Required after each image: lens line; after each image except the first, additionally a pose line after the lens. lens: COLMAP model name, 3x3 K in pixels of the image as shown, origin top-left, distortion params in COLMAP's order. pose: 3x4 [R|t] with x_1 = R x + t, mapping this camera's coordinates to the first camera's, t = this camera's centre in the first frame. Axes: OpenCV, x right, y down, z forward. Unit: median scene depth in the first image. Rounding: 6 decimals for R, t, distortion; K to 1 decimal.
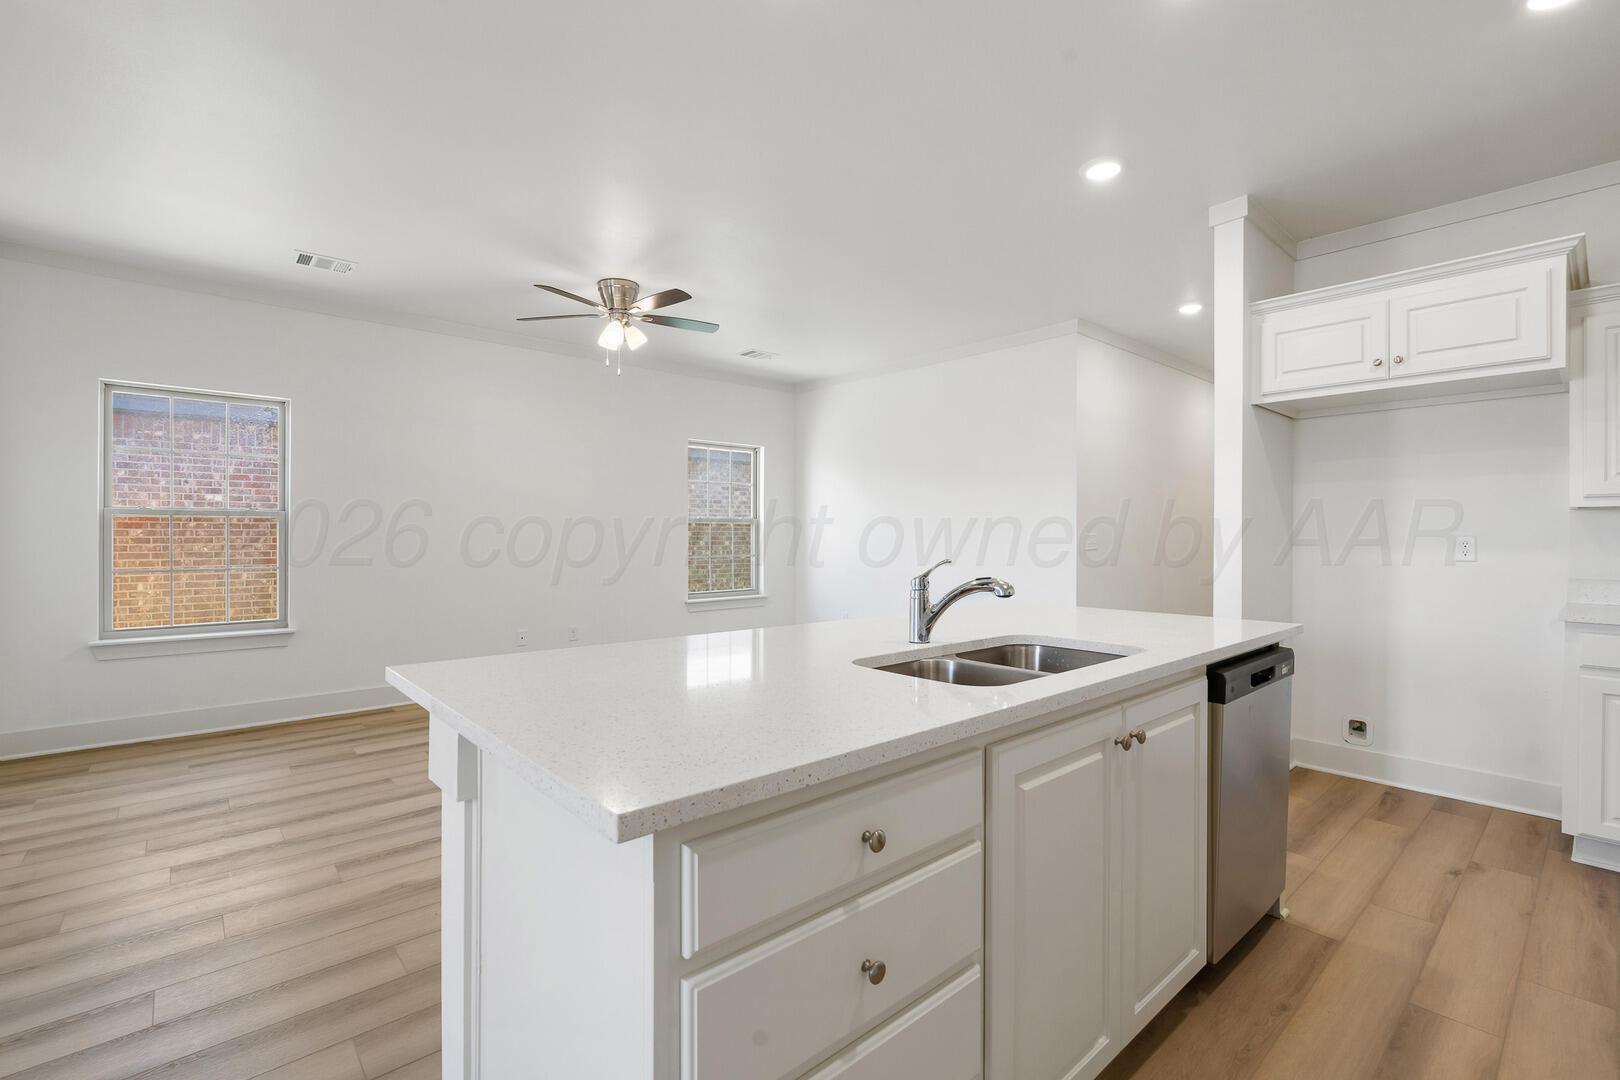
lens RADIAL K [[716.3, 0, 810.7], [0, 716.3, 534.4], [0, 0, 1]] dist [-0.003882, -0.000434]
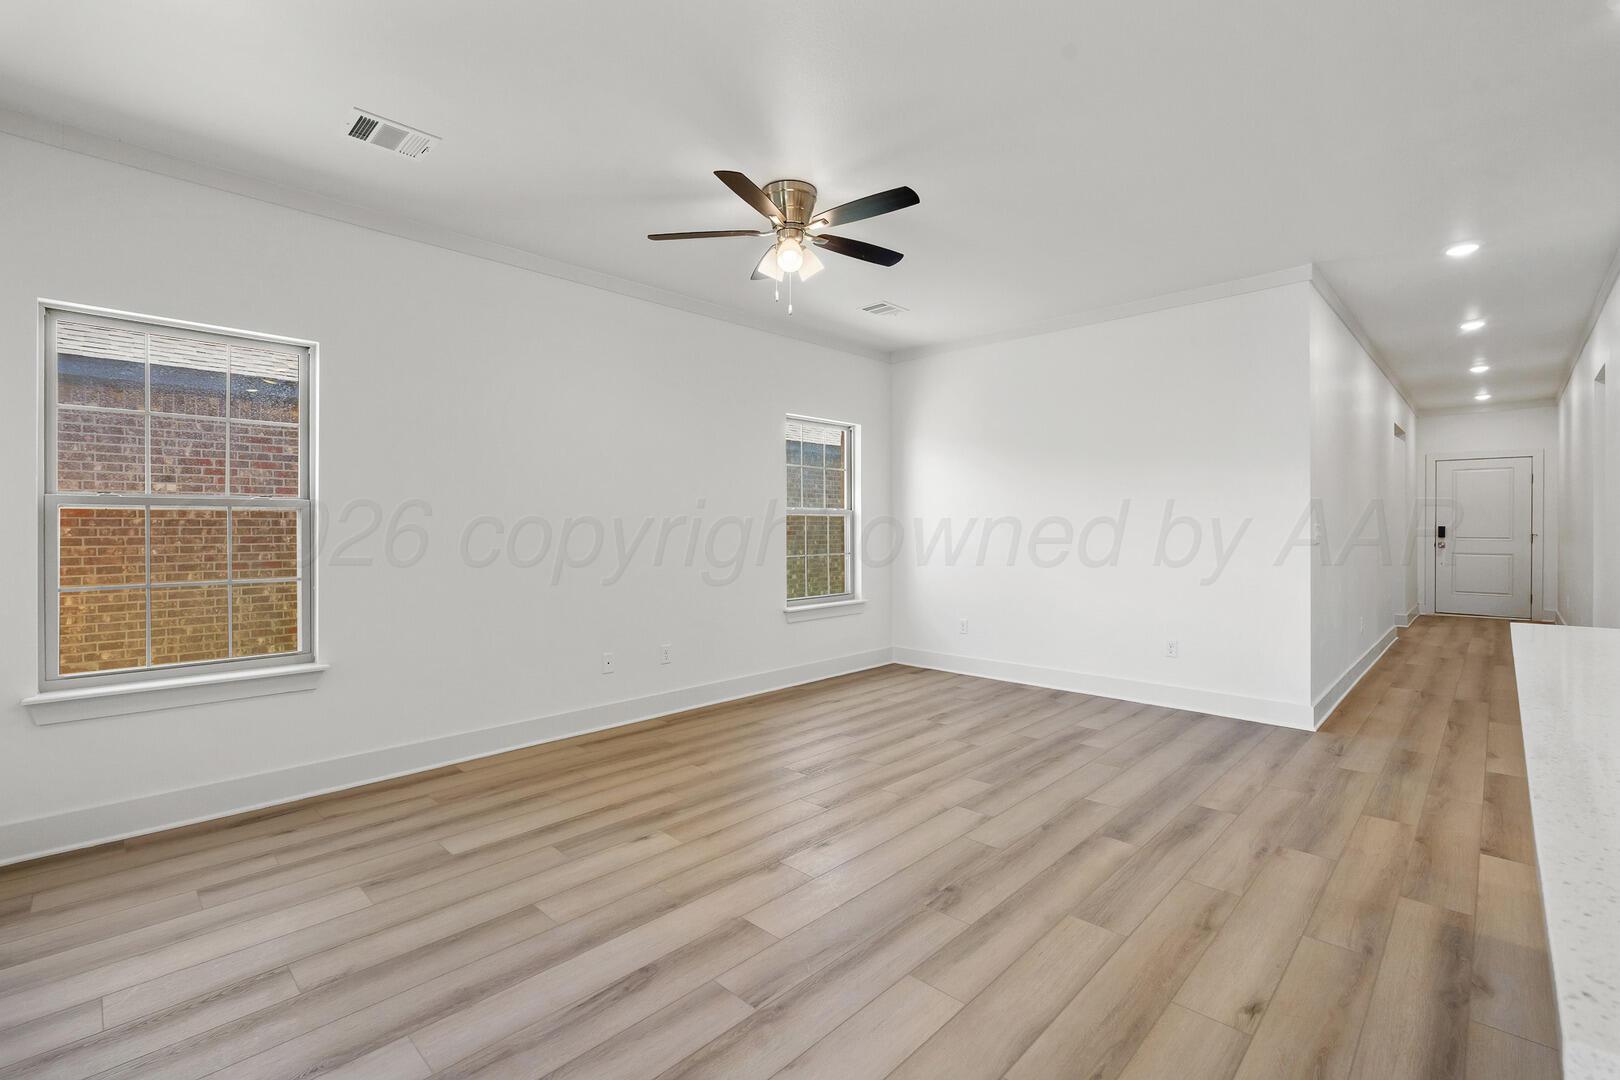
lens RADIAL K [[716.3, 0, 812.7], [0, 716.3, 527.7], [0, 0, 1]] dist [-0.003882, -0.000434]
pose [[0.997144, -0.006690, 0.075225, -0.184987], [0.006850, 0.999975, -0.001867, 0.000074], [-0.075211, 0.002377, 0.997165, 0.160156]]
